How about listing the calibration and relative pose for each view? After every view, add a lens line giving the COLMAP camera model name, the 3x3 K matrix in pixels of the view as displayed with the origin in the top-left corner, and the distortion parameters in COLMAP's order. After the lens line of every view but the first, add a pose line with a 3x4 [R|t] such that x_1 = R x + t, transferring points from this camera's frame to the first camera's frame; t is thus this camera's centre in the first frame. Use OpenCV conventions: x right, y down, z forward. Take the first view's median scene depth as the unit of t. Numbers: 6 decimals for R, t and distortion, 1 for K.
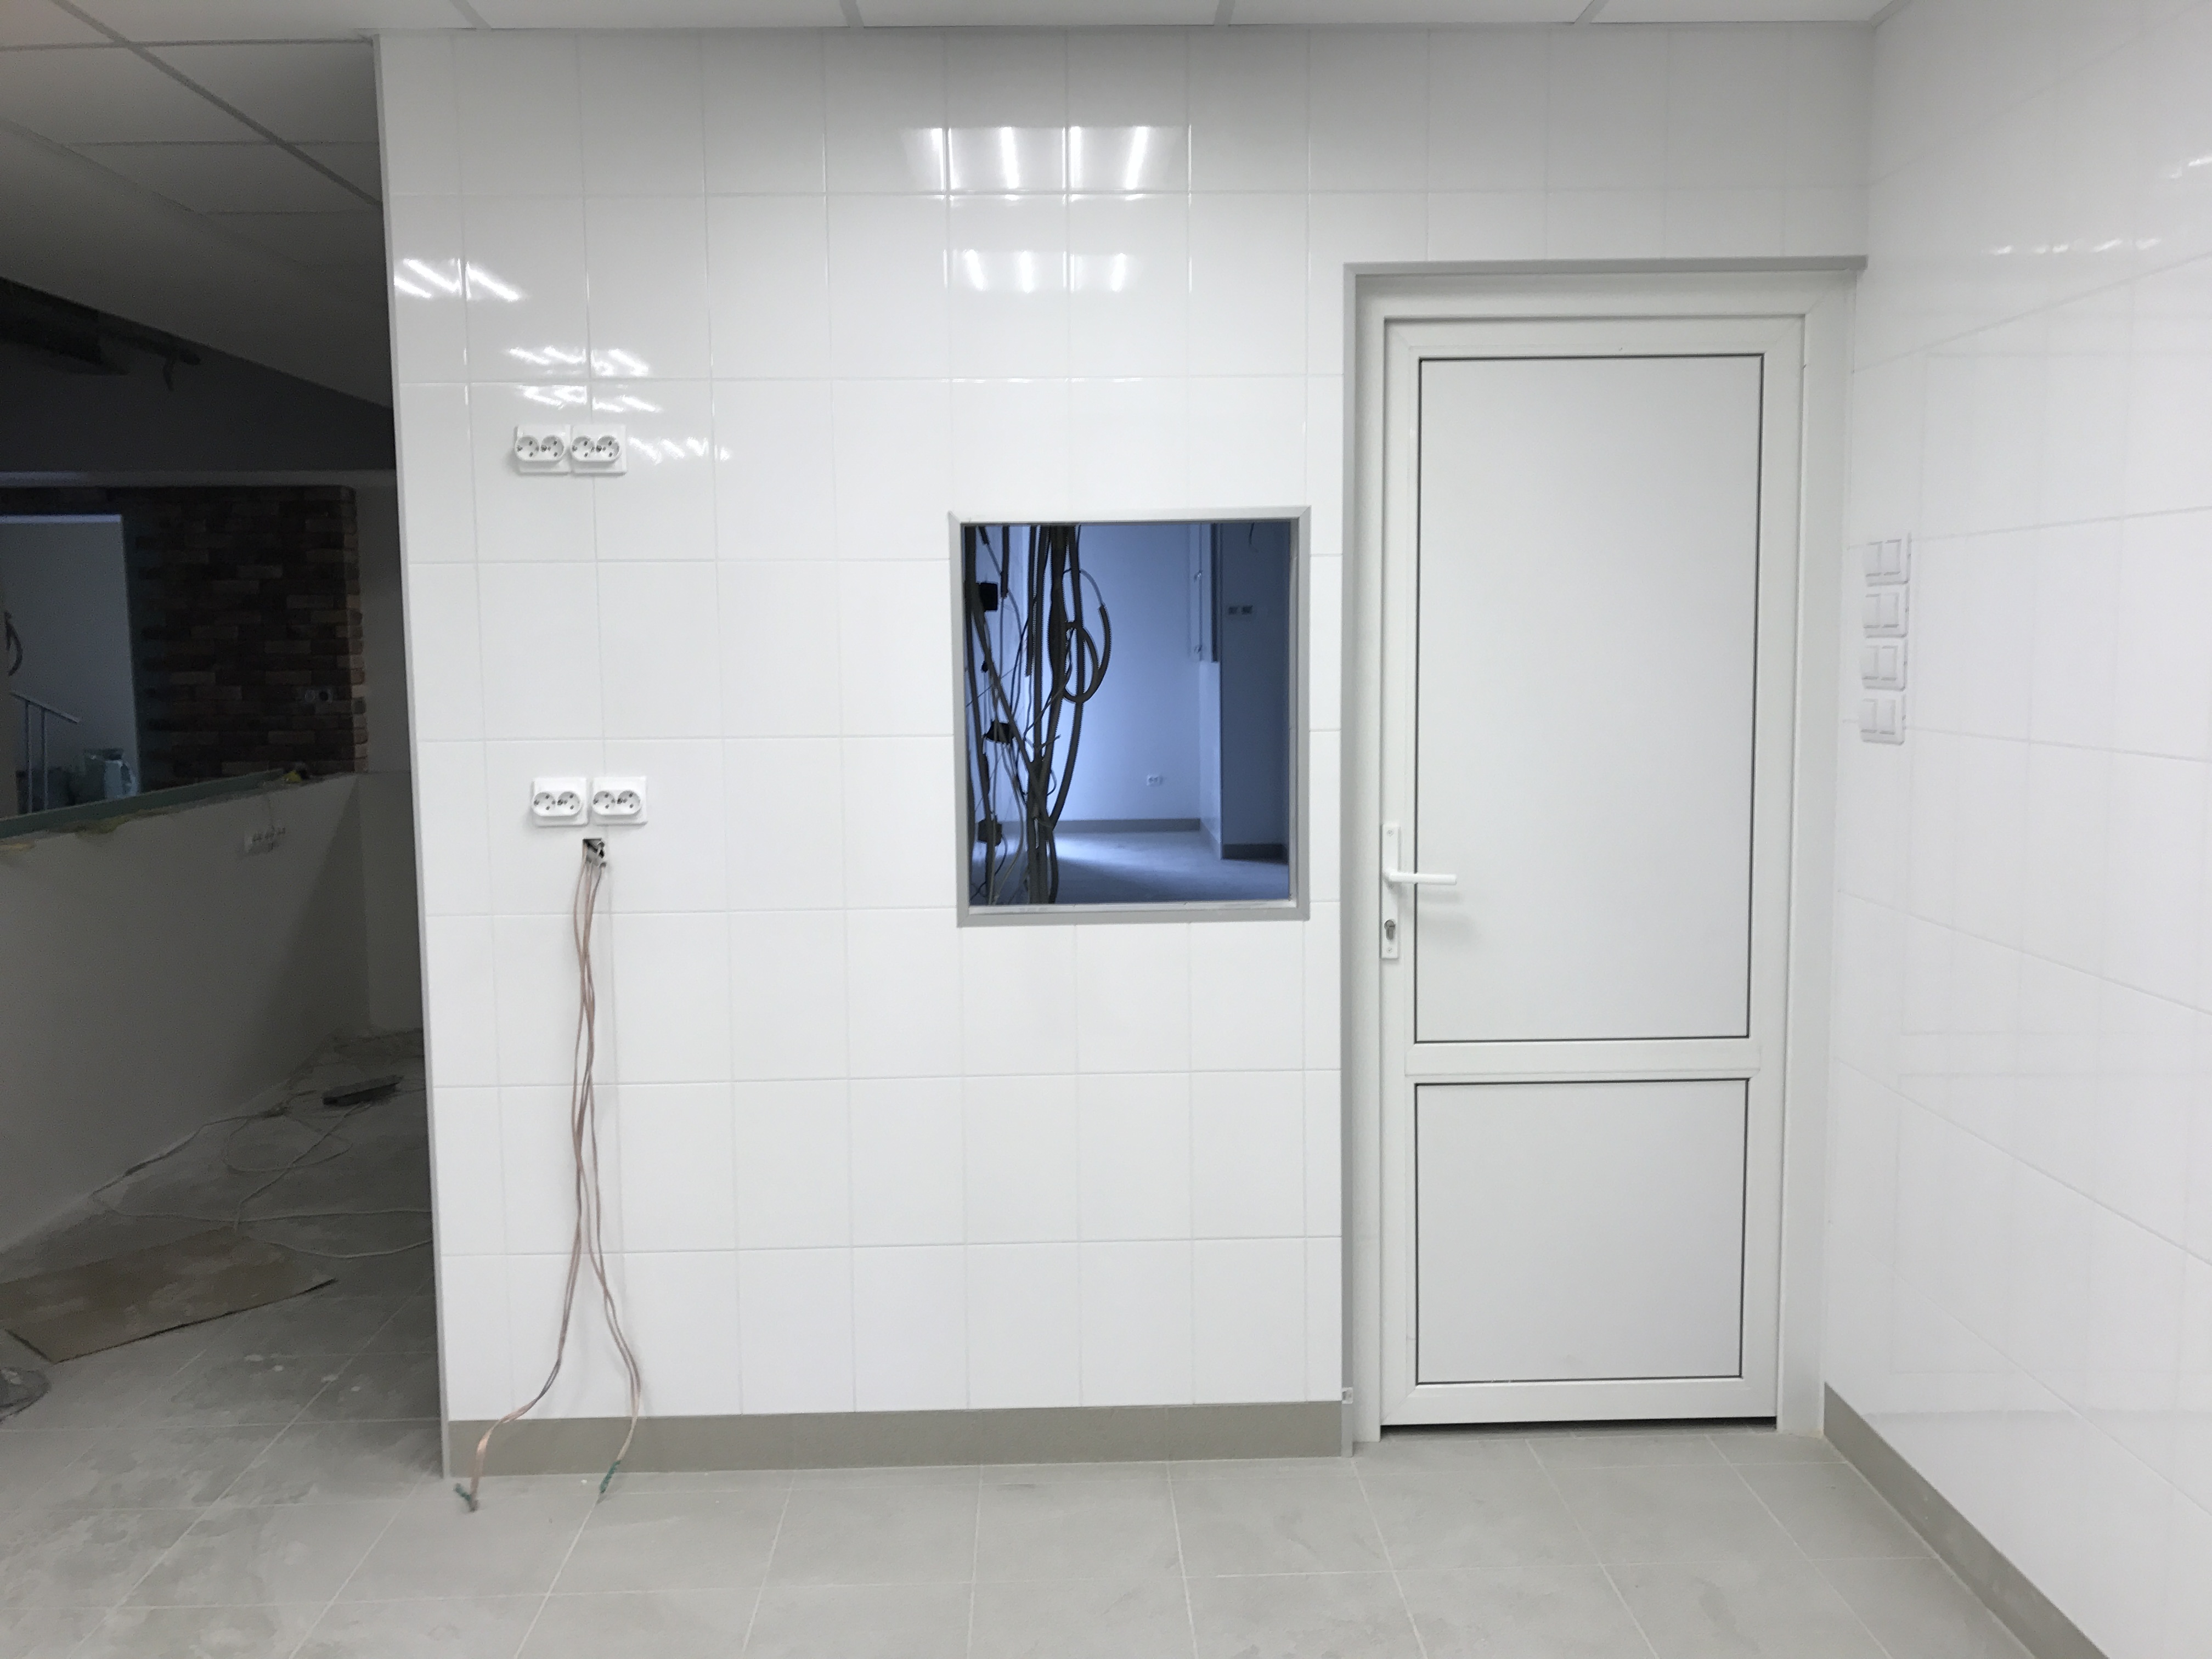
lens RADIAL K [[1843.0, 0, 1104.7], [0, 1843.0, 819.6], [0, 0, 1]] dist [0.030460, -0.036016]
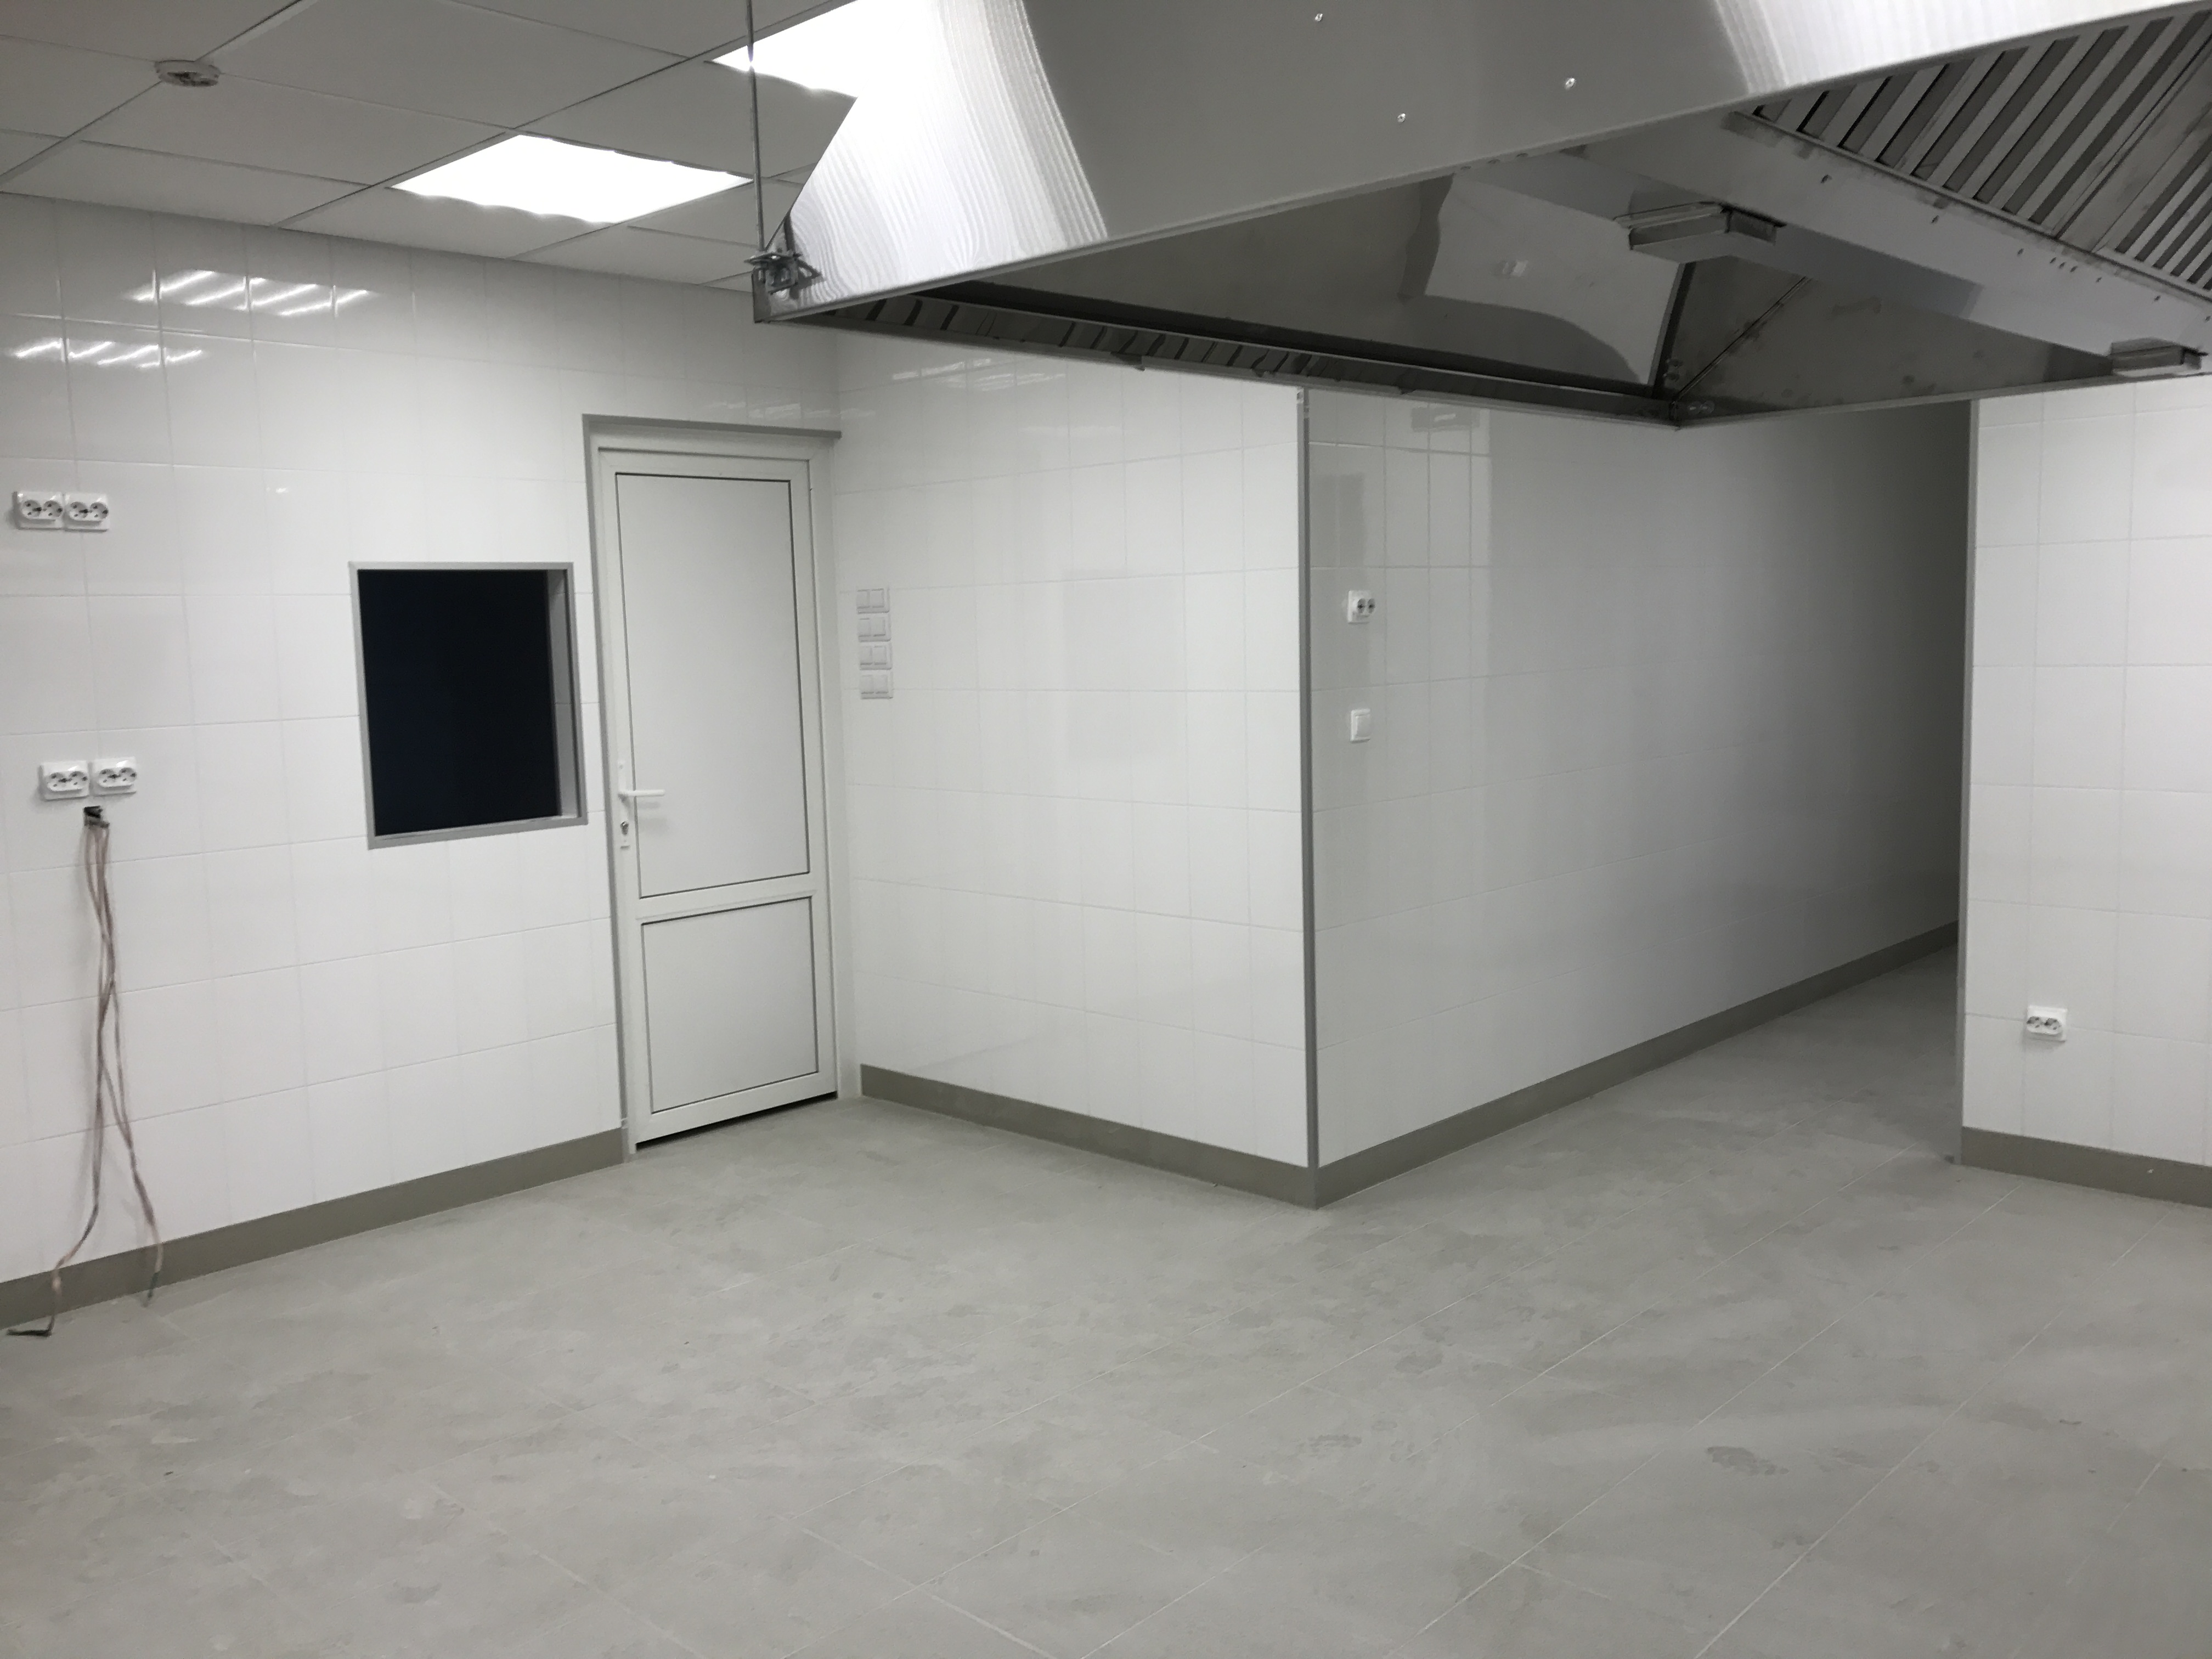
lens RADIAL K [[1843.0, 0, 1107.6], [0, 1843.0, 833.4], [0, 0, 1]] dist [0.030460, -0.036016]
pose [[0.702163, -0.086775, 0.706709, -0.703005], [0.087808, 0.995523, 0.034995, 0.046282], [-0.706581, 0.037483, 0.706639, -0.438926]]
